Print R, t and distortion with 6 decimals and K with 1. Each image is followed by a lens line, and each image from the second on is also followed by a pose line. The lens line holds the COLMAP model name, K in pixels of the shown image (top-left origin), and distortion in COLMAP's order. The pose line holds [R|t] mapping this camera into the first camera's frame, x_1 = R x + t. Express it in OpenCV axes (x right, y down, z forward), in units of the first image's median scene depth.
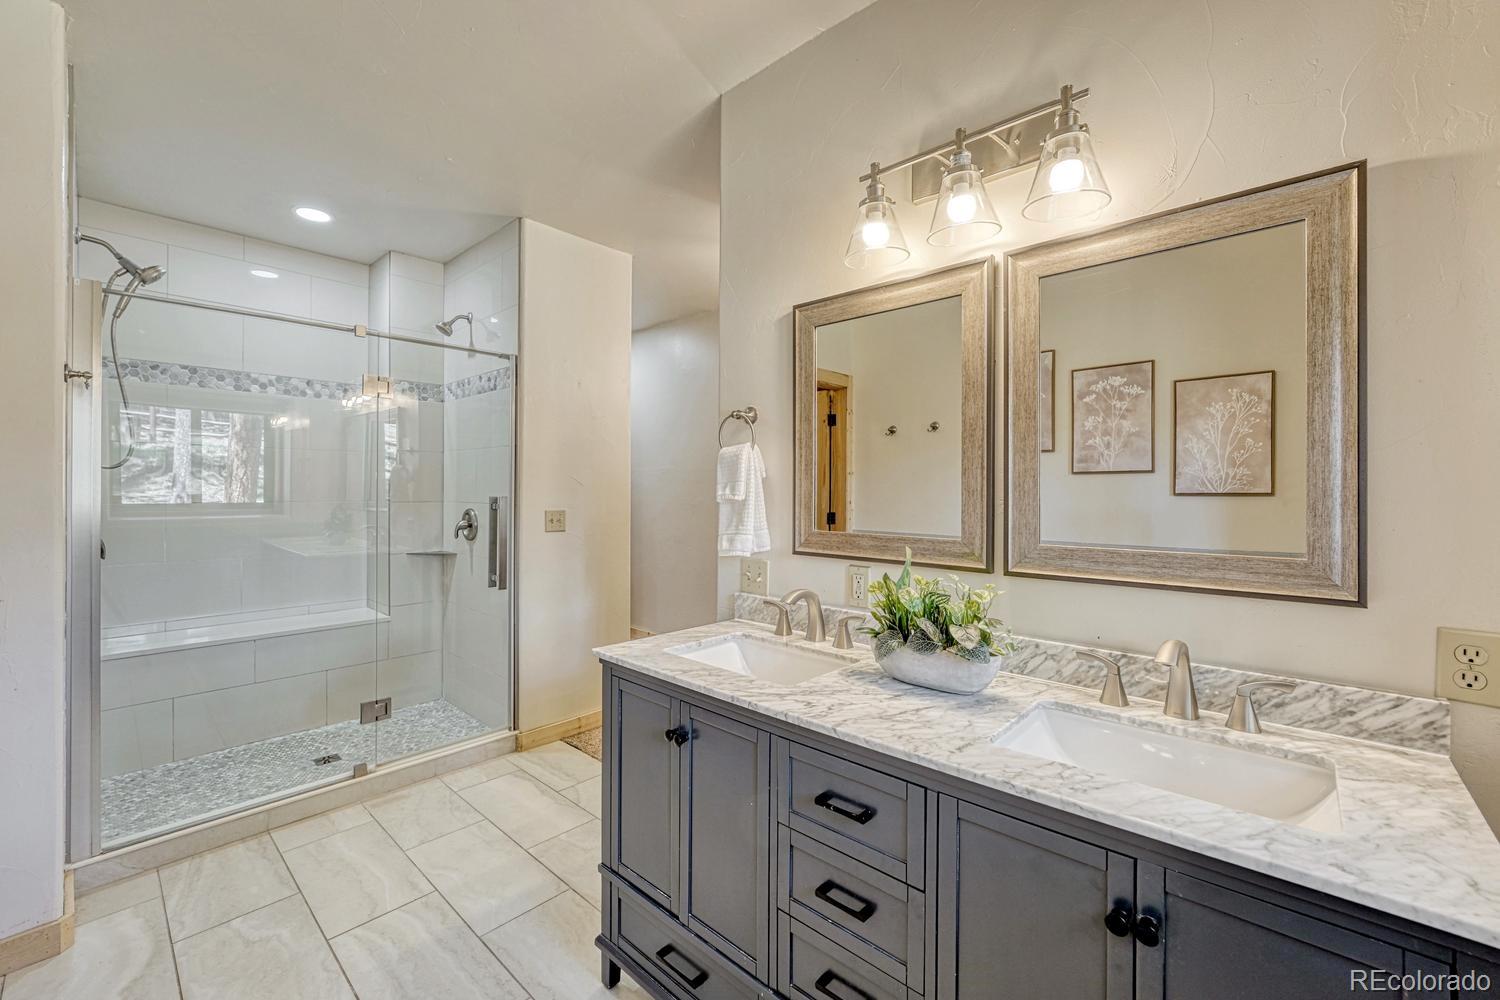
lens RADIAL K [[609.5, 0, 745.7], [0, 609.5, 487.0], [0, 0, 1]] dist [-0.015850, 0.003279]
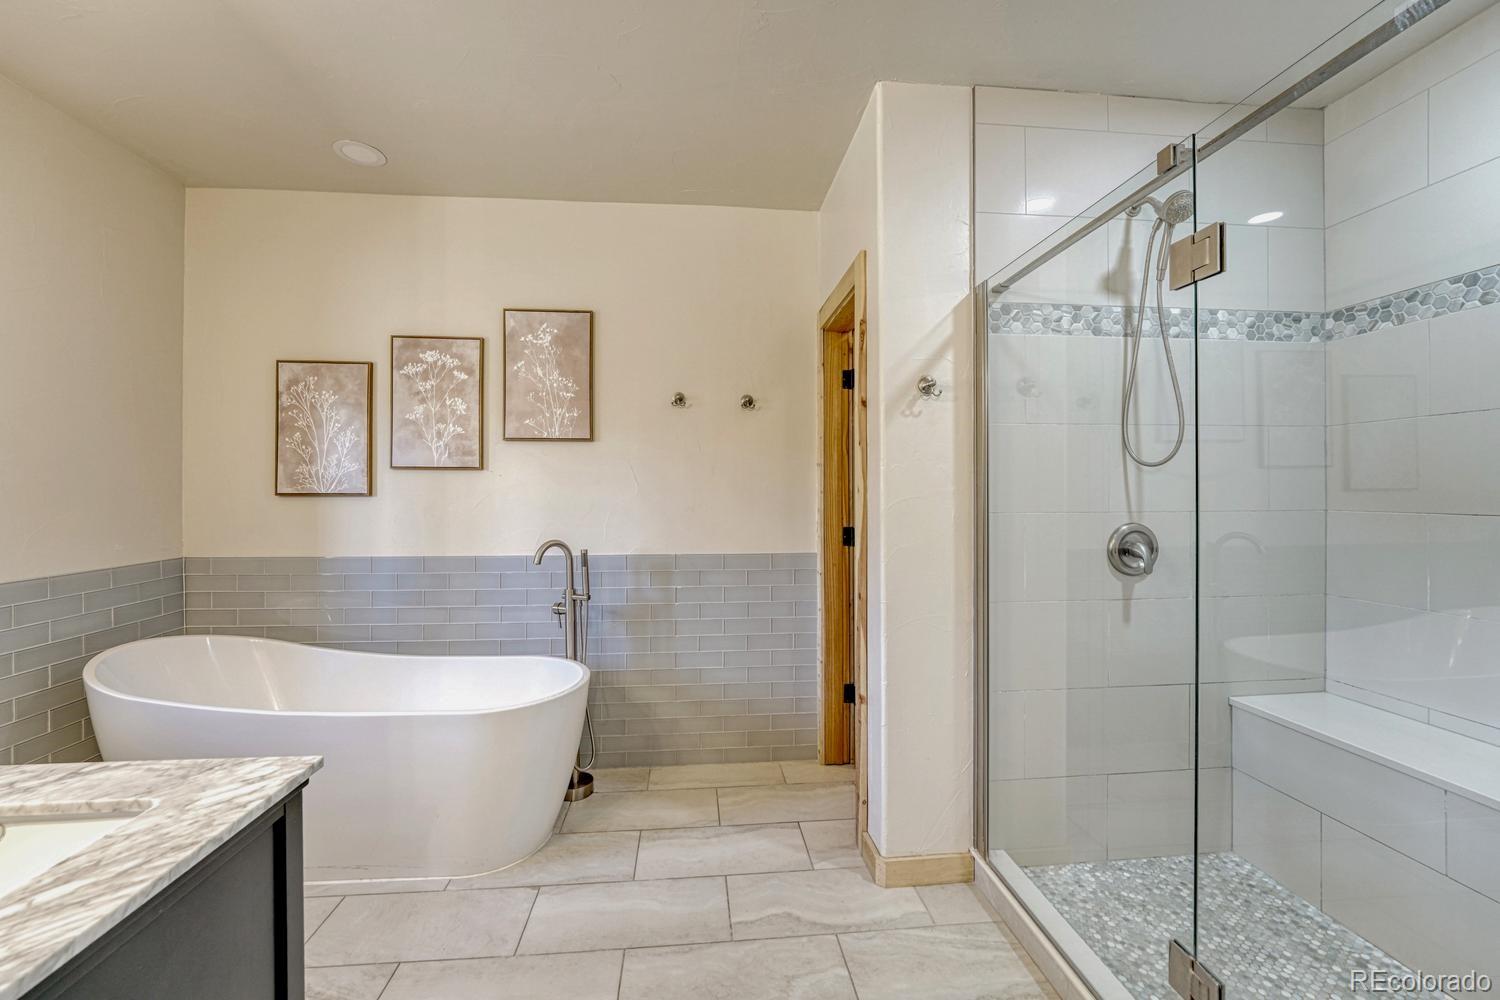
lens RADIAL K [[609.5, 0, 746.6], [0, 609.5, 494.5], [0, 0, 1]] dist [-0.015850, 0.003279]
pose [[-0.672359, -0.000657, -0.740225, -0.089115], [-0.000629, 1.000000, -0.000316, 0.013189], [0.740225, 0.000253, -0.672360, 1.582460]]
